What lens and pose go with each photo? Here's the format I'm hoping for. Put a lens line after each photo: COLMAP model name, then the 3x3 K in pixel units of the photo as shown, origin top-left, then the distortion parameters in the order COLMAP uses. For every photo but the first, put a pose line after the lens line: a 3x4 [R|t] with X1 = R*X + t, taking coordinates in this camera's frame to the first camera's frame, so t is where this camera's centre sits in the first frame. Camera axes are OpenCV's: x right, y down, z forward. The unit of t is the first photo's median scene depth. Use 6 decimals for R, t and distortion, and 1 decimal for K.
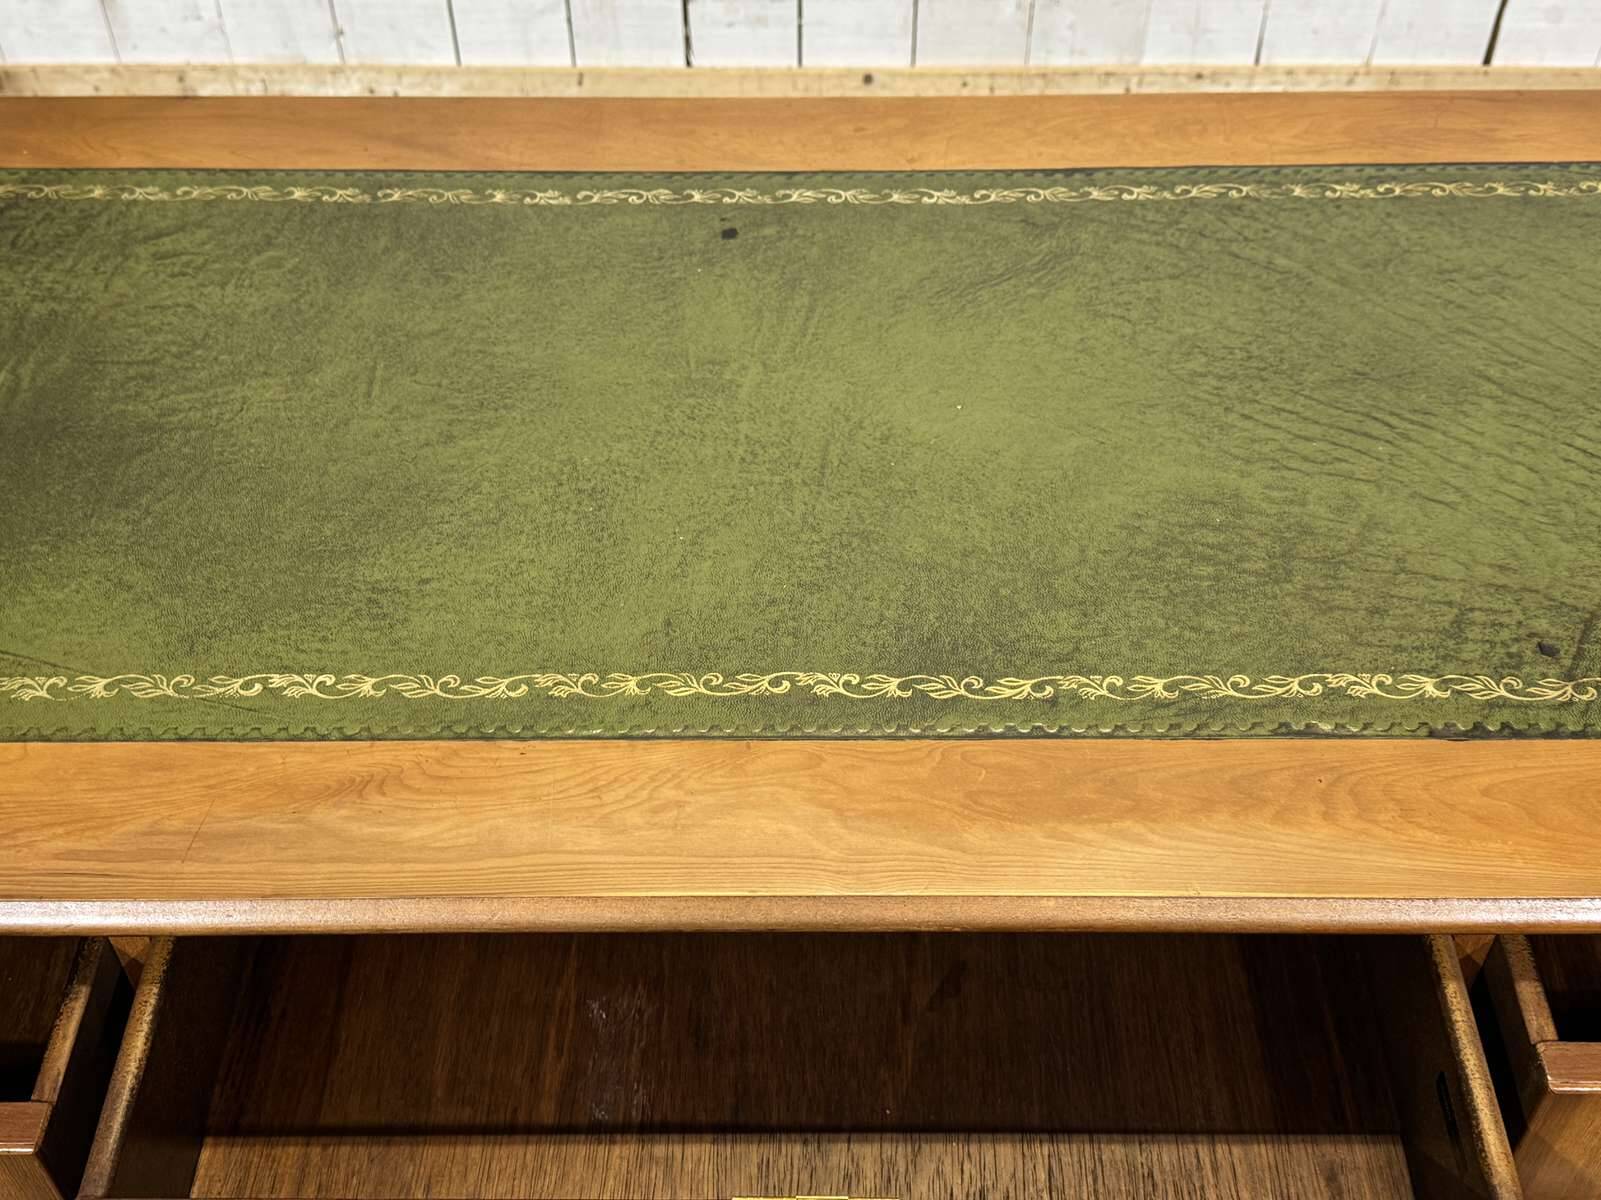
lens RADIAL K [[1815.4, 0, 795.4], [0, 1815.4, 614.2], [0, 0, 1]] dist [0.216309, -0.561348]
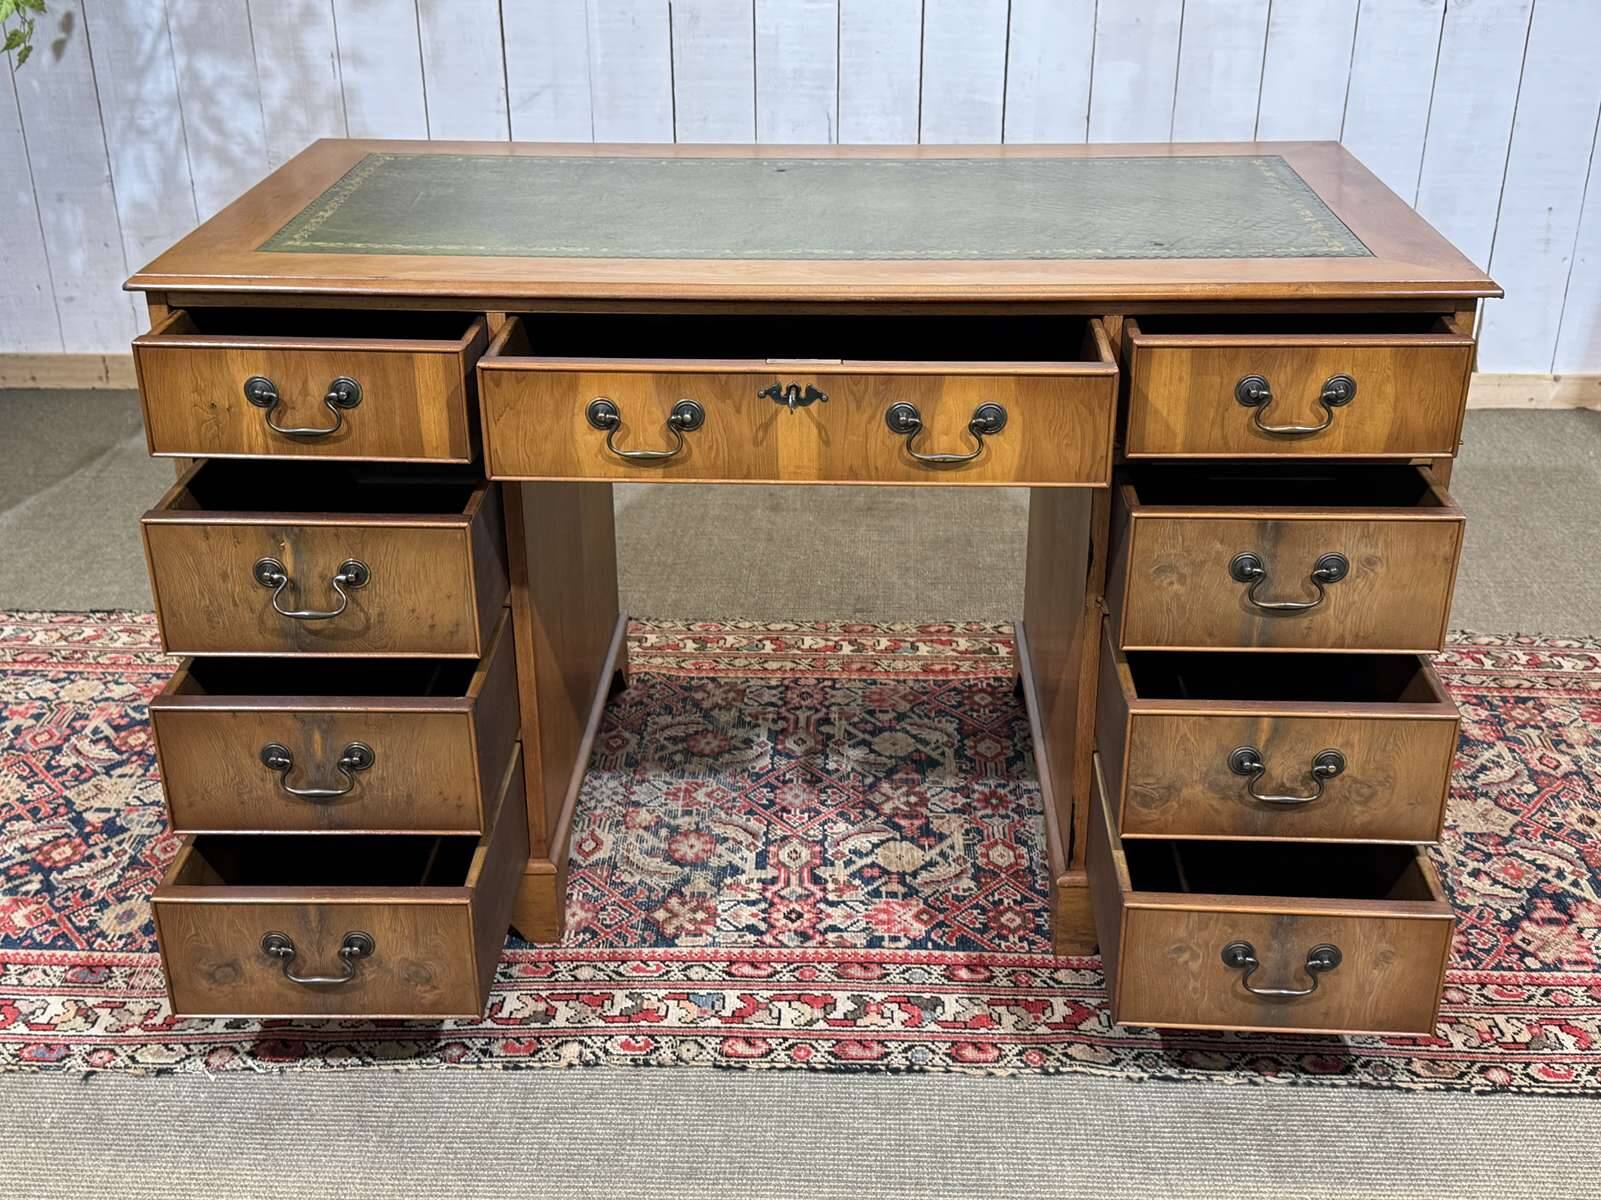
lens RADIAL K [[1804.6, 0, 799.8], [0, 1804.6, 595.7], [0, 0, 1]] dist [0.198866, -0.482995]
pose [[0.999321, 0.017042, -0.032675, 0.064303], [-0.027704, 0.932103, -0.361133, 1.072683], [0.024302, 0.361793, 0.931942, -0.755589]]
